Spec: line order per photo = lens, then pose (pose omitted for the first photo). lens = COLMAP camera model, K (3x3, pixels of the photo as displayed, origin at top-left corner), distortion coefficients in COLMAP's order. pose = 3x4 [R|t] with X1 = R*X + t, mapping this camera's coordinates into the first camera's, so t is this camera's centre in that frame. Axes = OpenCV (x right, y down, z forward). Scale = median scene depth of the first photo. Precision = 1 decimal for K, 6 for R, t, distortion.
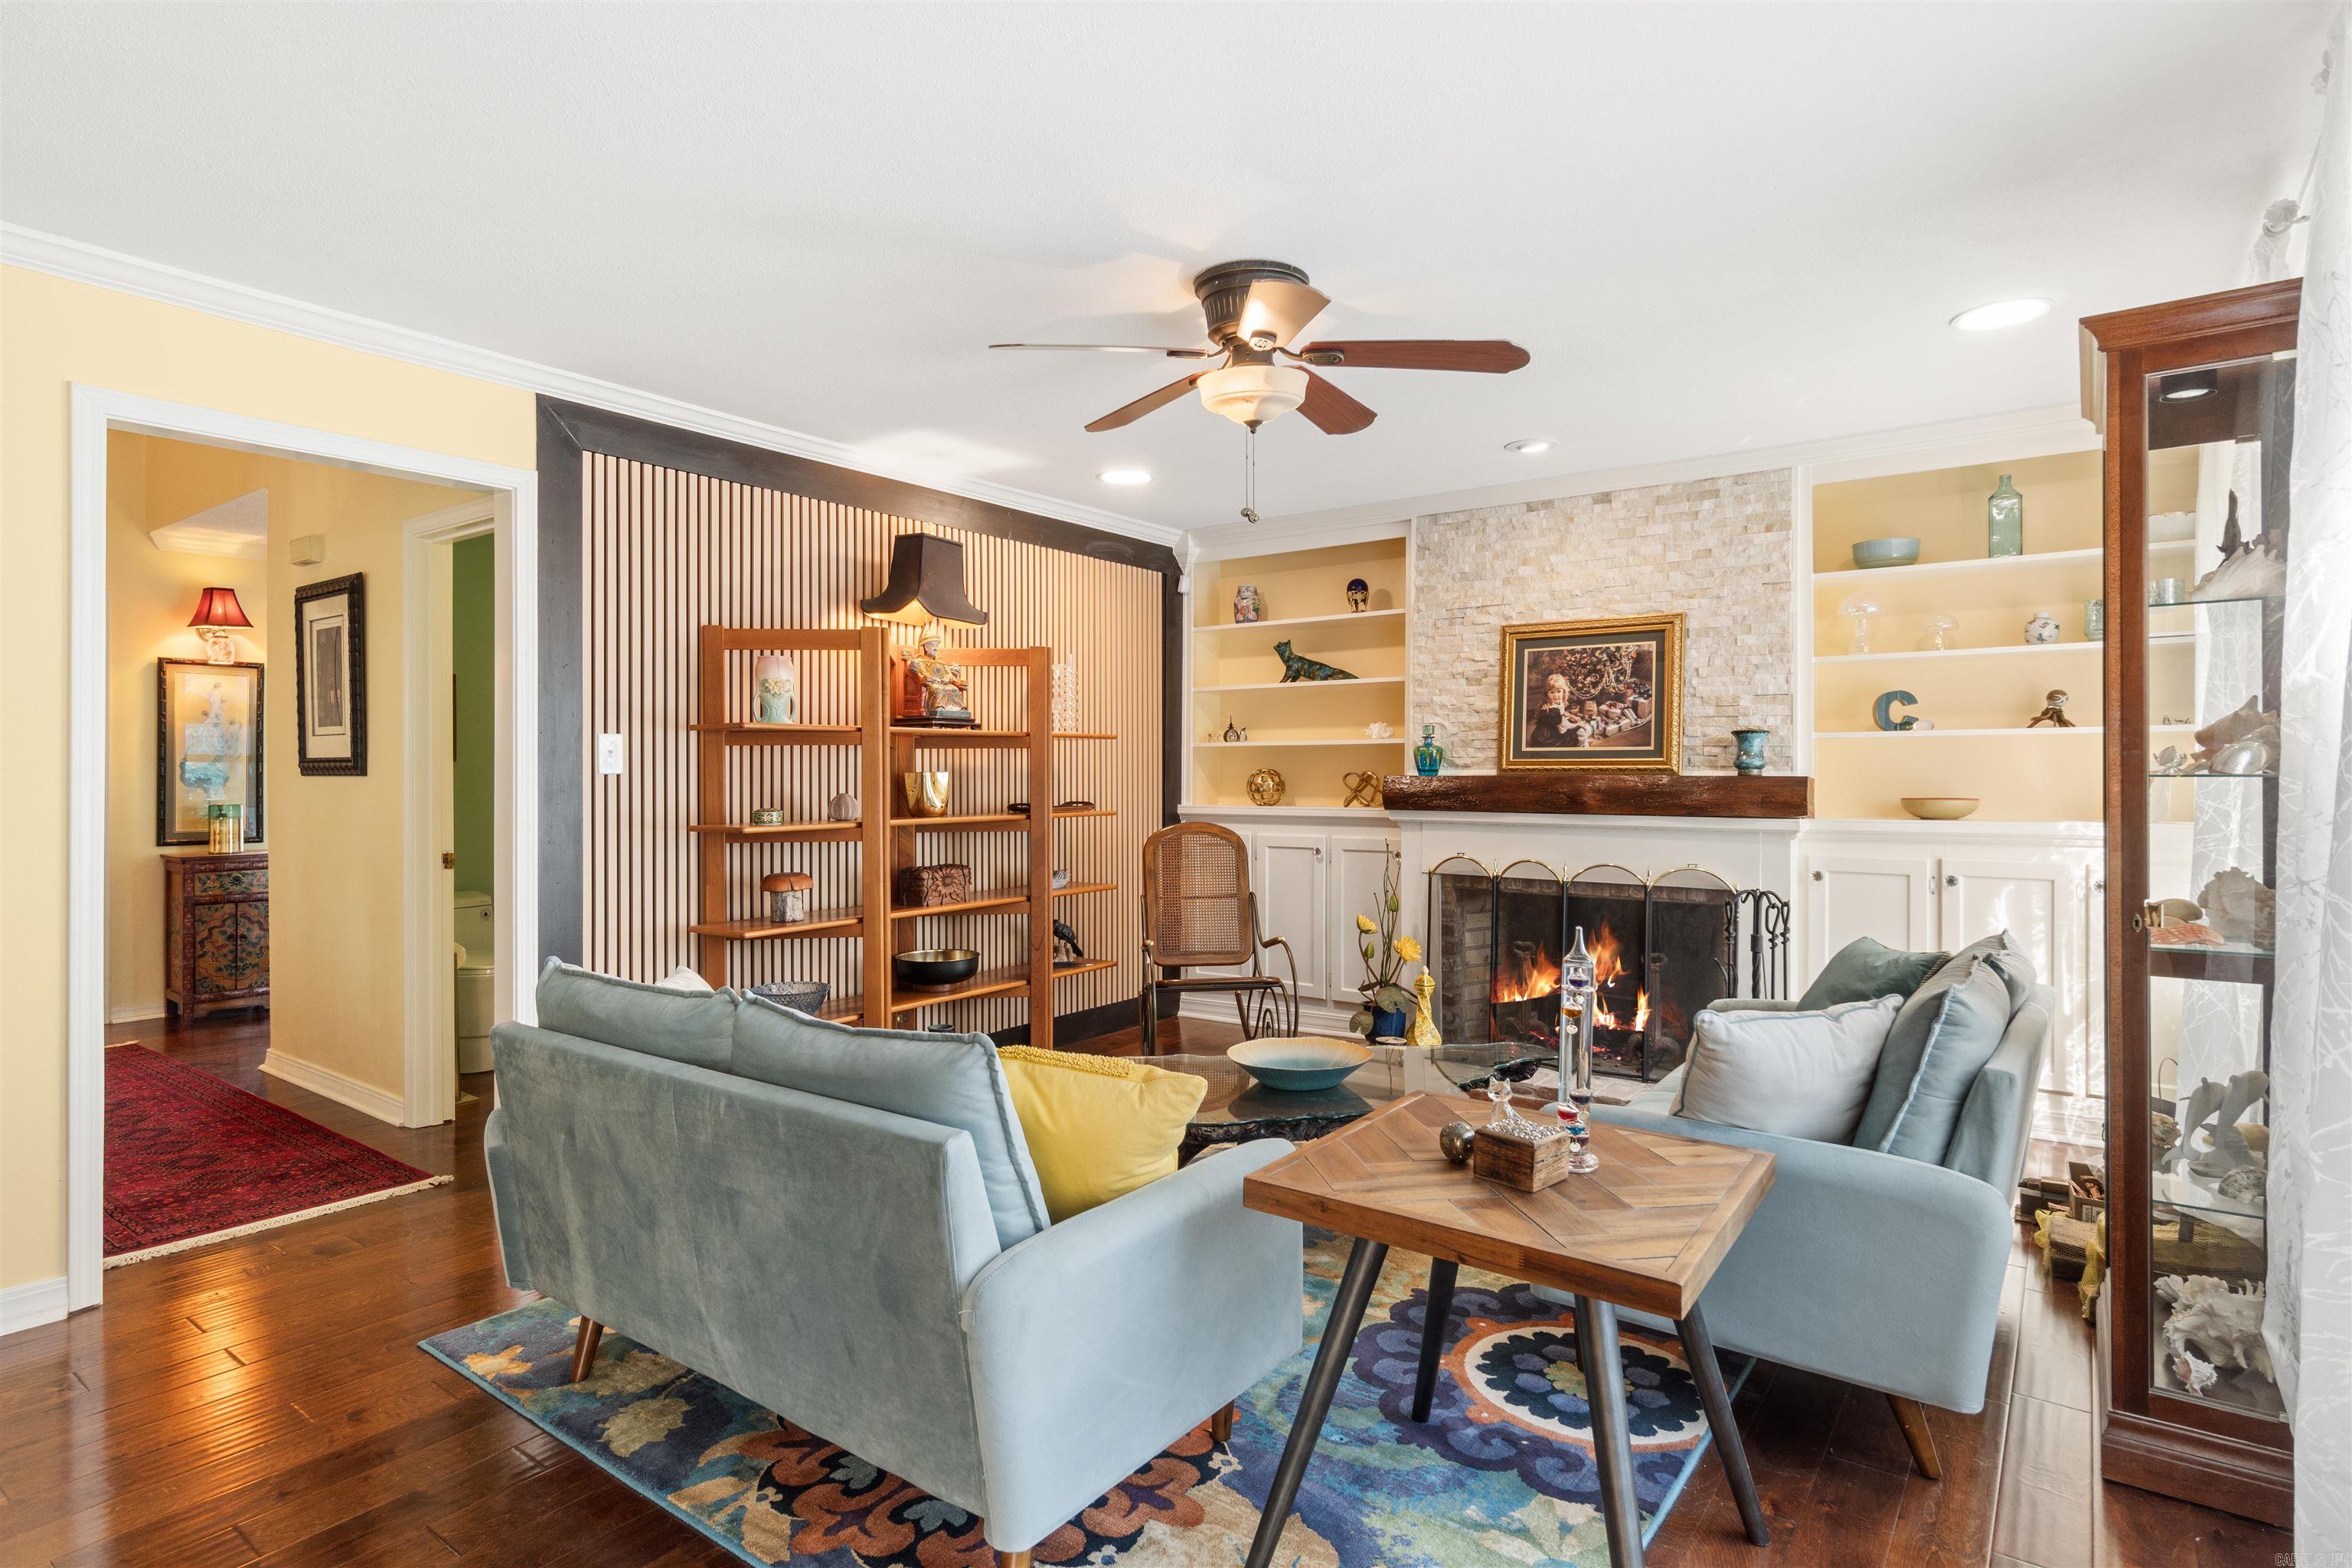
lens RADIAL K [[1179.2, 0, 1176.0], [0, 1179.2, 784.0], [0, 0, 1]] dist [-0.000188, 0.000151]
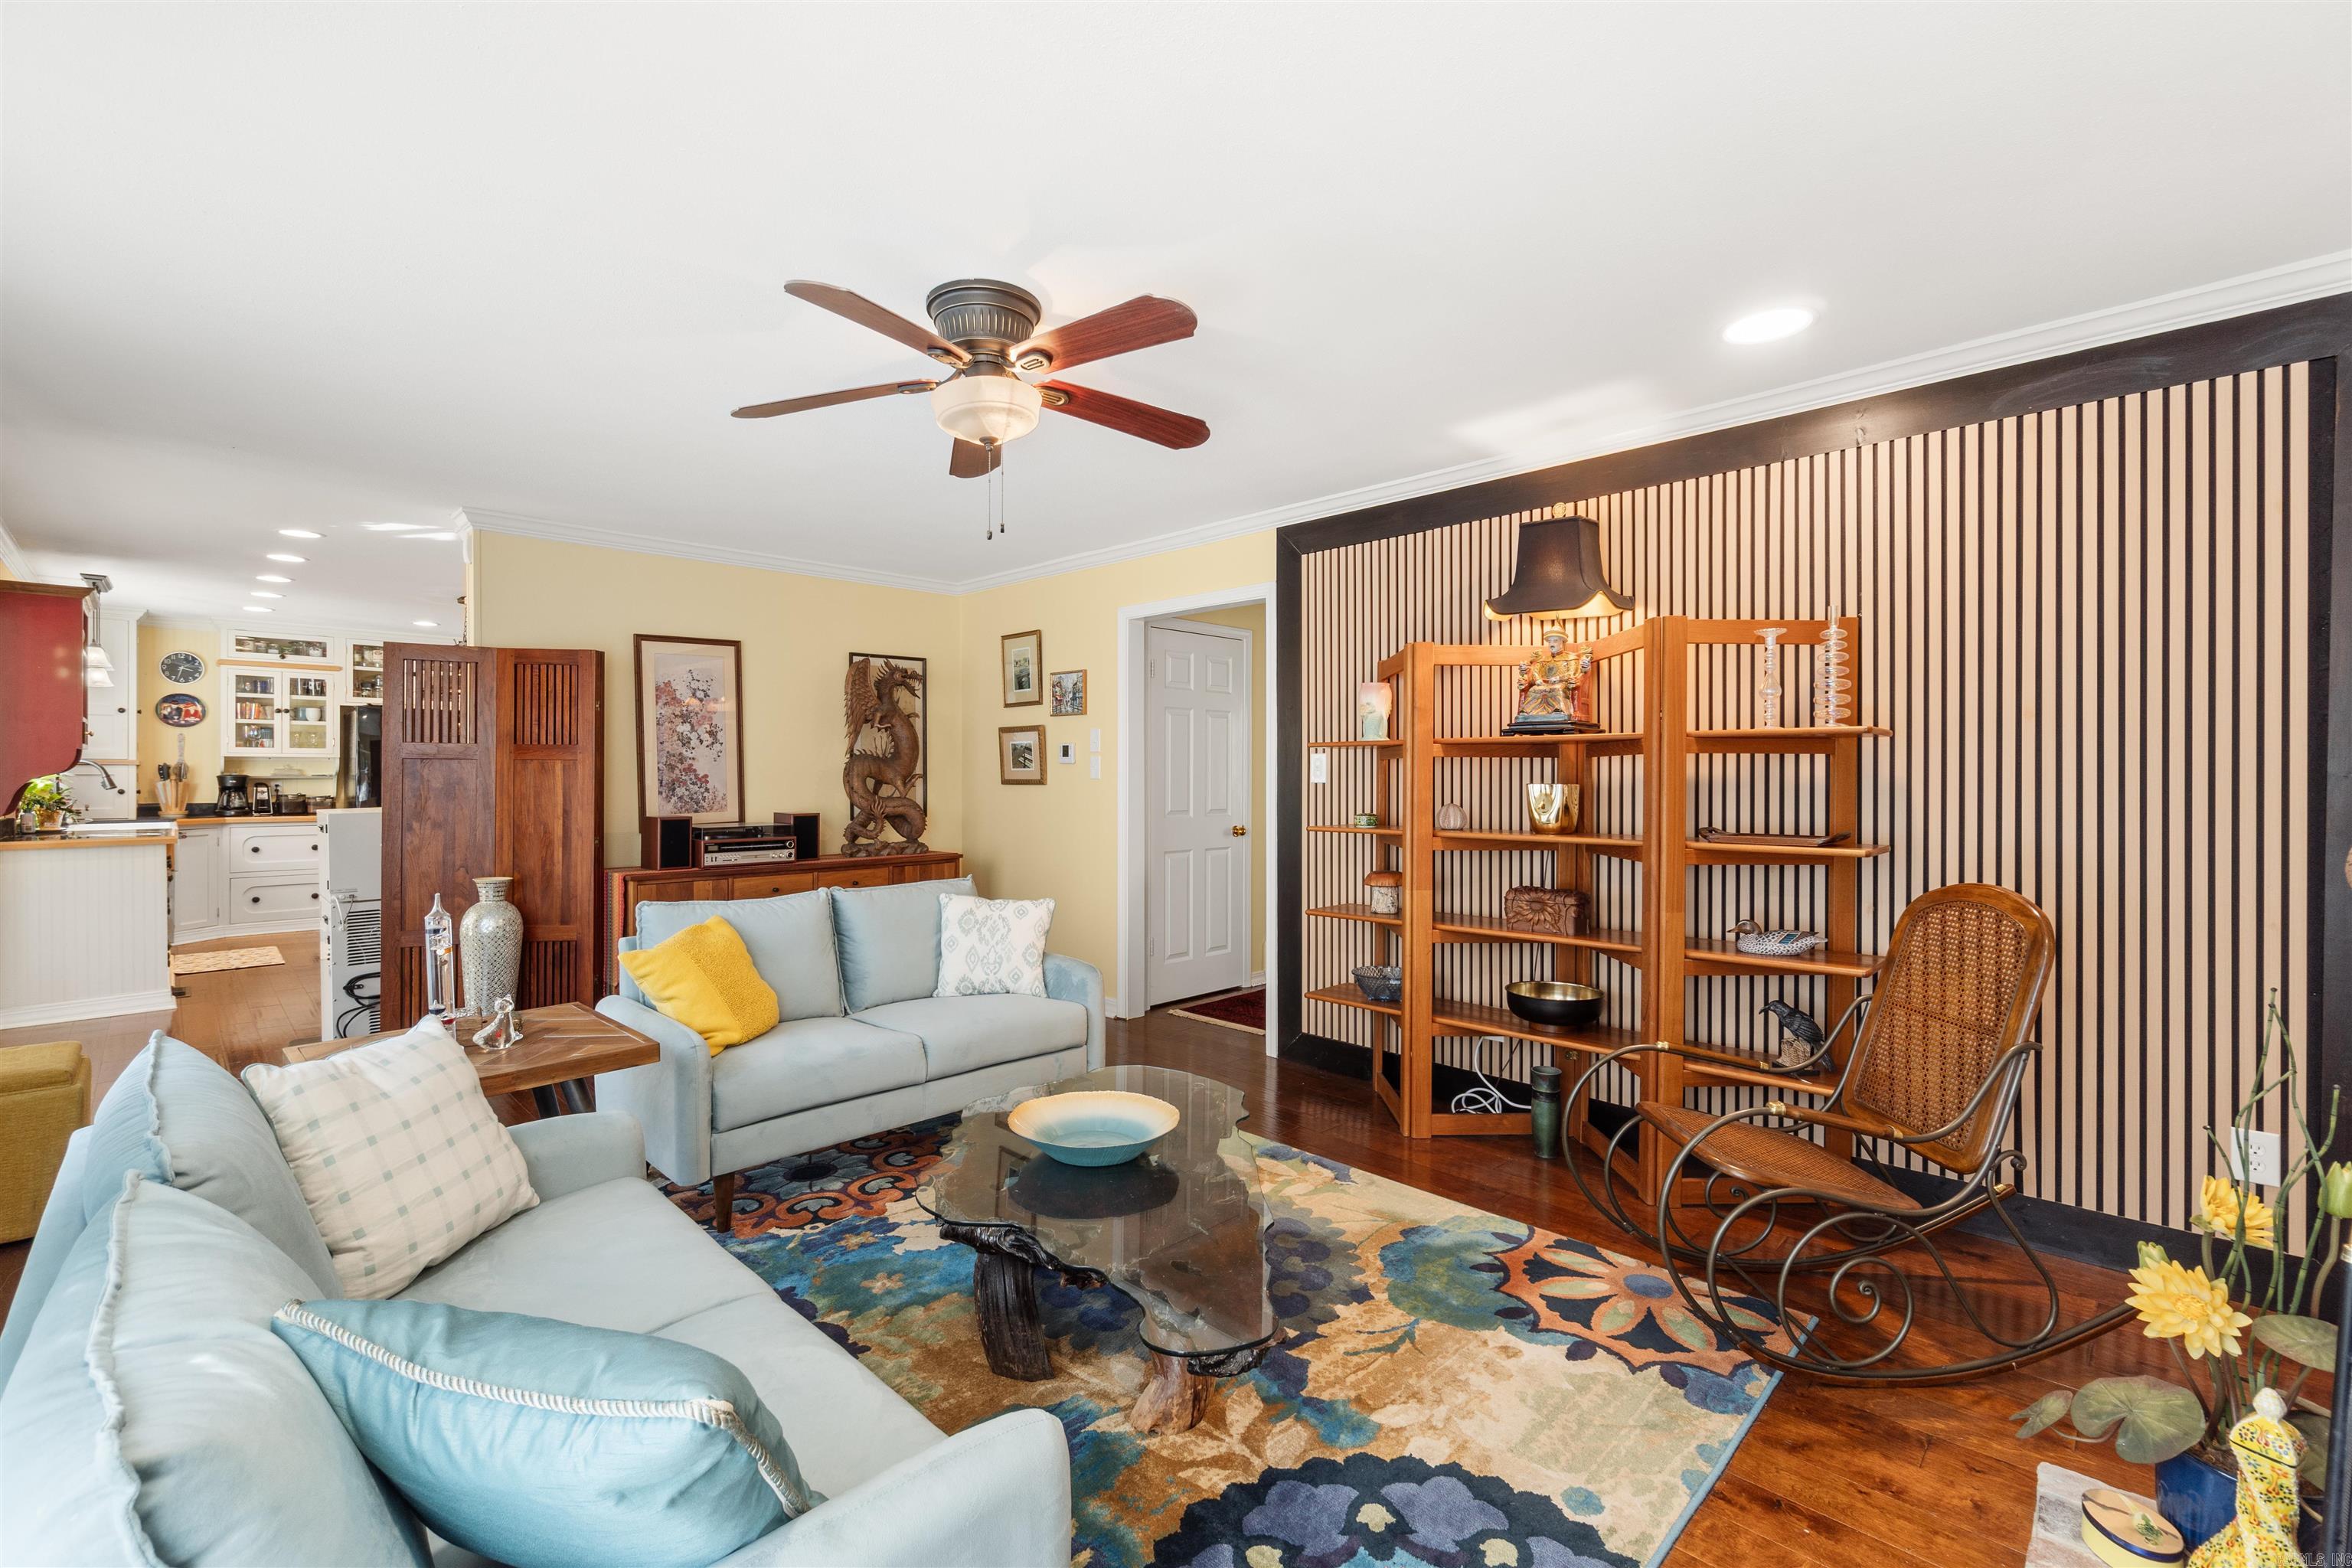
lens RADIAL K [[1007.7, 0, 1176.0], [0, 1007.7, 784.0], [0, 0, 1]] dist [-0.000297, -0.000013]
pose [[-0.124906, 0.008092, -0.992136, 0.549380], [-0.020058, 0.999742, 0.010679, -0.012167], [0.991966, 0.021234, -0.124711, 0.764291]]
